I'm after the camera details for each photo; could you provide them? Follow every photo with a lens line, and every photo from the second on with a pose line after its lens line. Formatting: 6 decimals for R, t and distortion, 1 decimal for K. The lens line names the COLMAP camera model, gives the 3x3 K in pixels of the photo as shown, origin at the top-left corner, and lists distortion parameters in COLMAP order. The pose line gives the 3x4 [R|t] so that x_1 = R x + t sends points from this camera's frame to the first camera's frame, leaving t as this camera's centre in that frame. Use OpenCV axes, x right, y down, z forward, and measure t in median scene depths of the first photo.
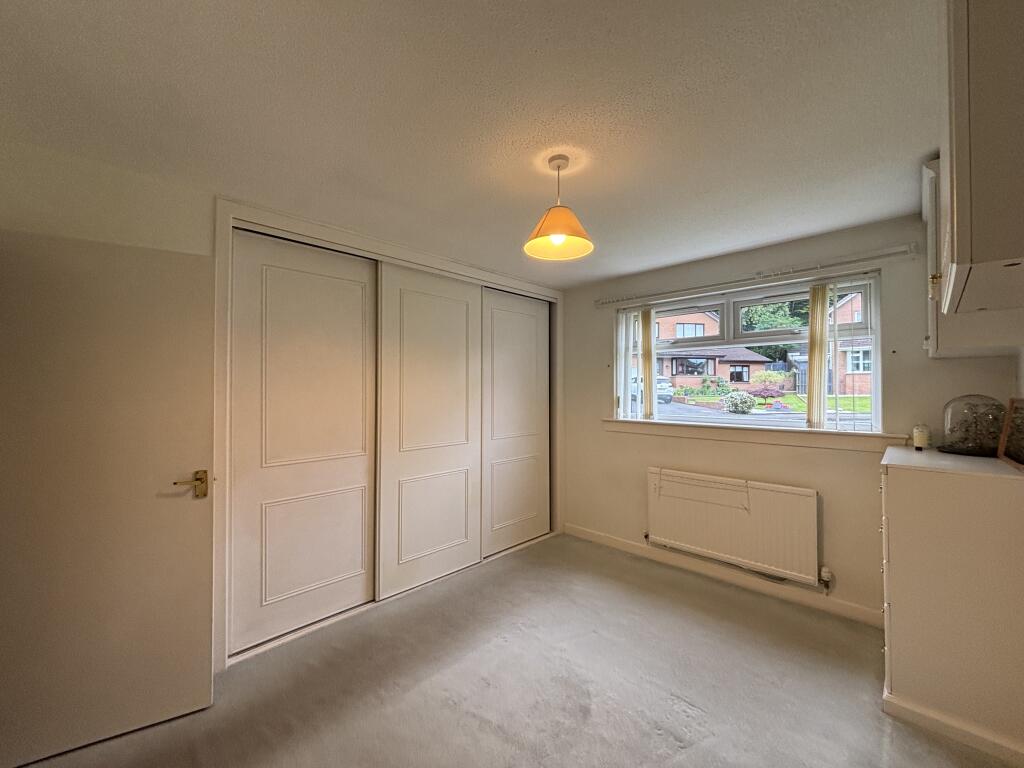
lens RADIAL K [[414.9, 0, 514.8], [0, 414.9, 385.8], [0, 0, 1]] dist [0.000251, 0.000132]
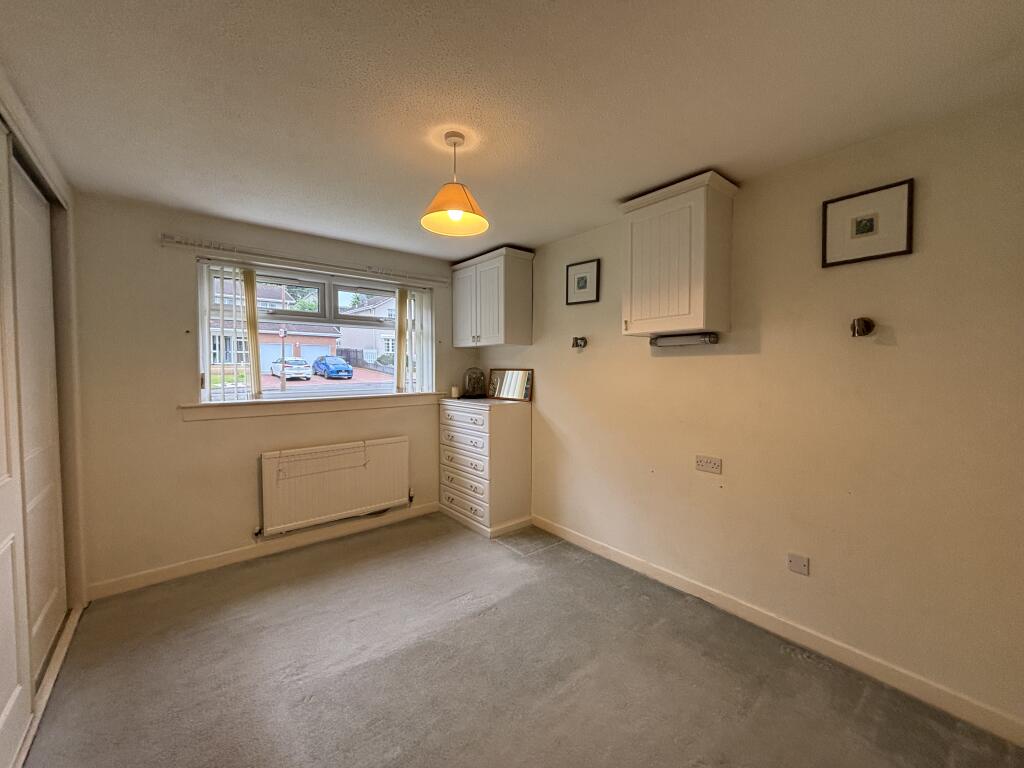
lens RADIAL K [[414.9, 0, 514.8], [0, 414.9, 385.8], [0, 0, 1]] dist [0.000251, 0.000132]
pose [[0.096445, -0.042458, 0.994432, -0.552375], [-0.004720, 0.999059, 0.043113, 0.016025], [-0.995327, -0.008852, 0.096154, 0.440348]]
